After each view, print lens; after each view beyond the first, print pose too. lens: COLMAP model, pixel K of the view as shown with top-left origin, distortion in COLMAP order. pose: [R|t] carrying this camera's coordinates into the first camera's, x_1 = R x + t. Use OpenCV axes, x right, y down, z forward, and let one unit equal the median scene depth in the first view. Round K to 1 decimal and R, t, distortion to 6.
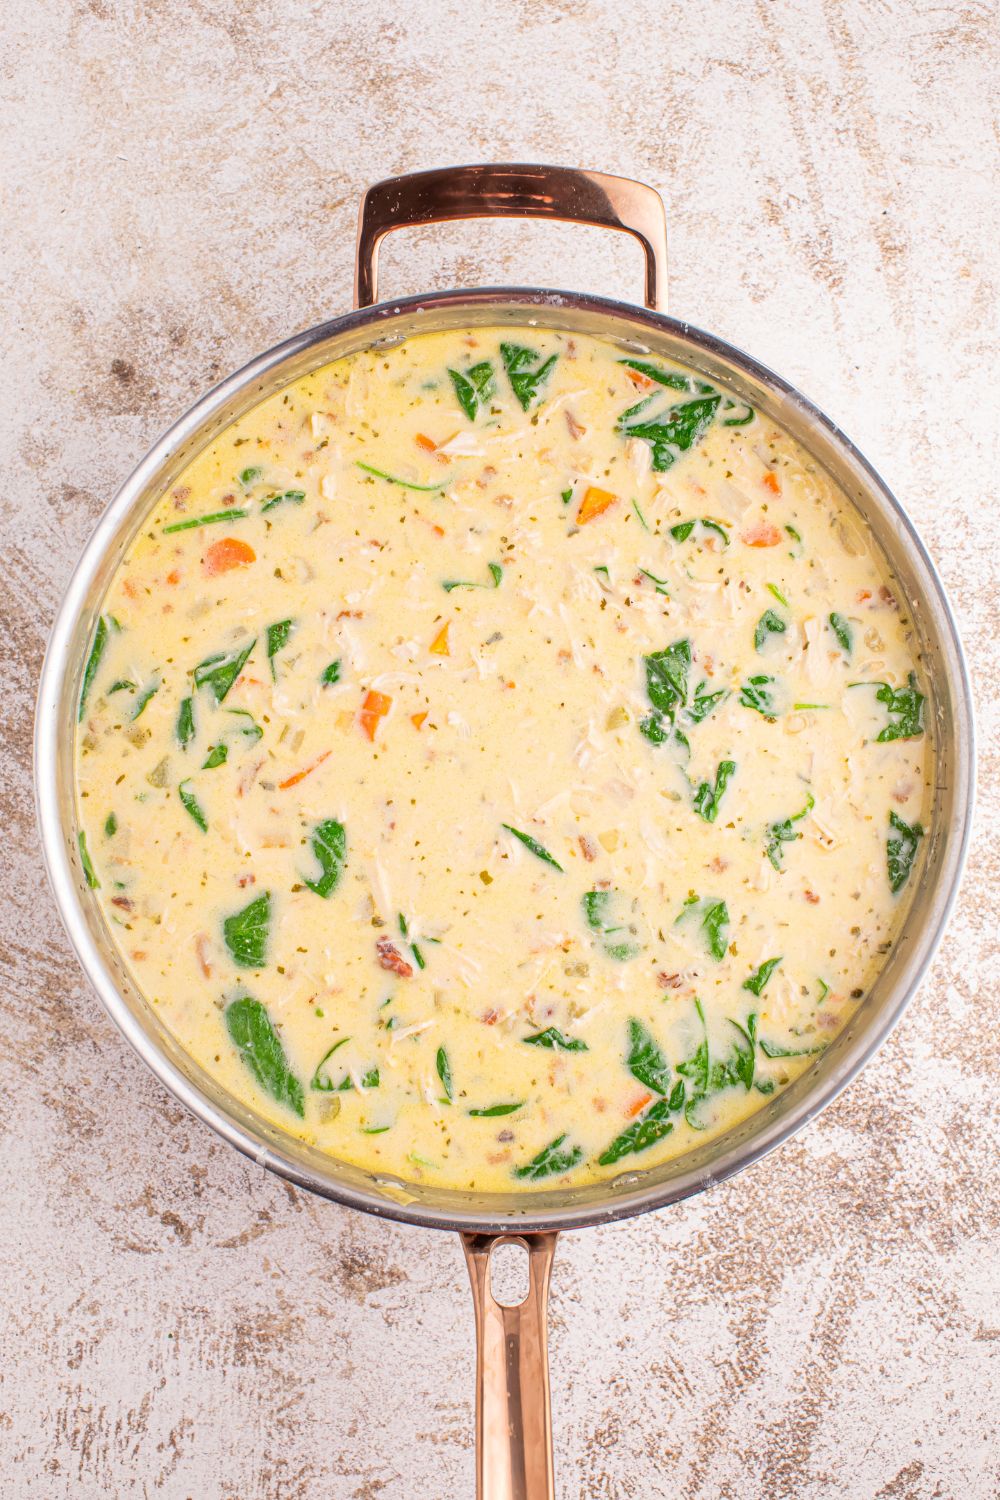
lens RADIAL K [[2091.7, 0, 500.0], [0, 2091.7, 750.0], [0, 0, 1]] dist [-0.171581, 0.102363]
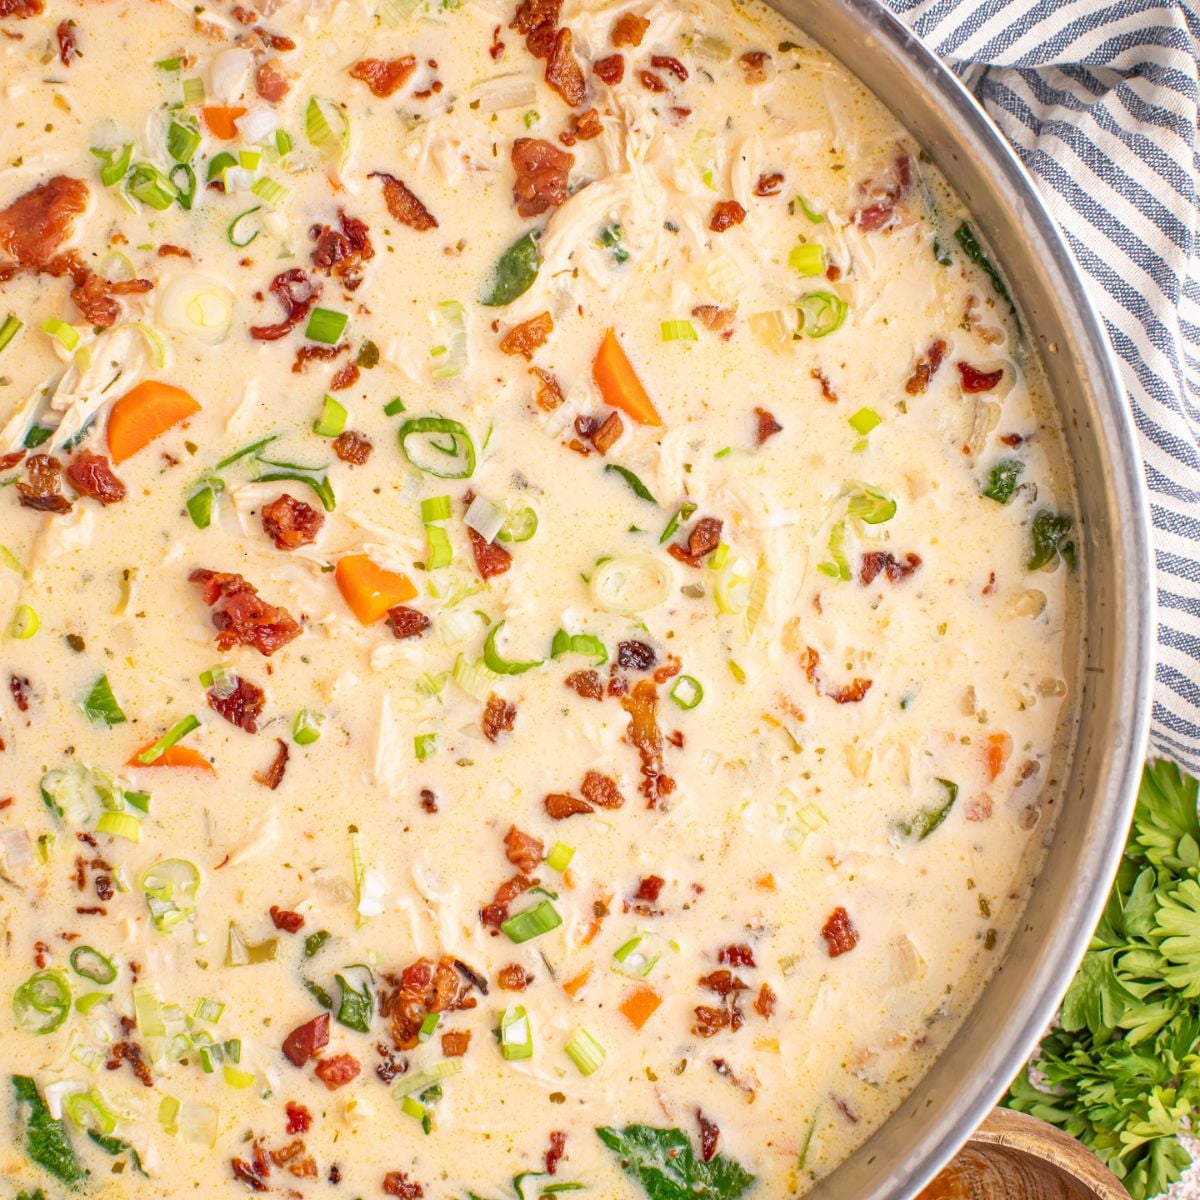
lens RADIAL K [[2530.9, 0, 637.7], [0, 2530.9, 598.7], [0, 0, 1]] dist [-0.221517, 0.210161]
pose [[0.999962, 0.008598, -0.001446, 0.088068], [-0.008594, 0.999960, 0.002490, -0.001957], [0.001467, -0.002478, 0.999996, 0.306253]]
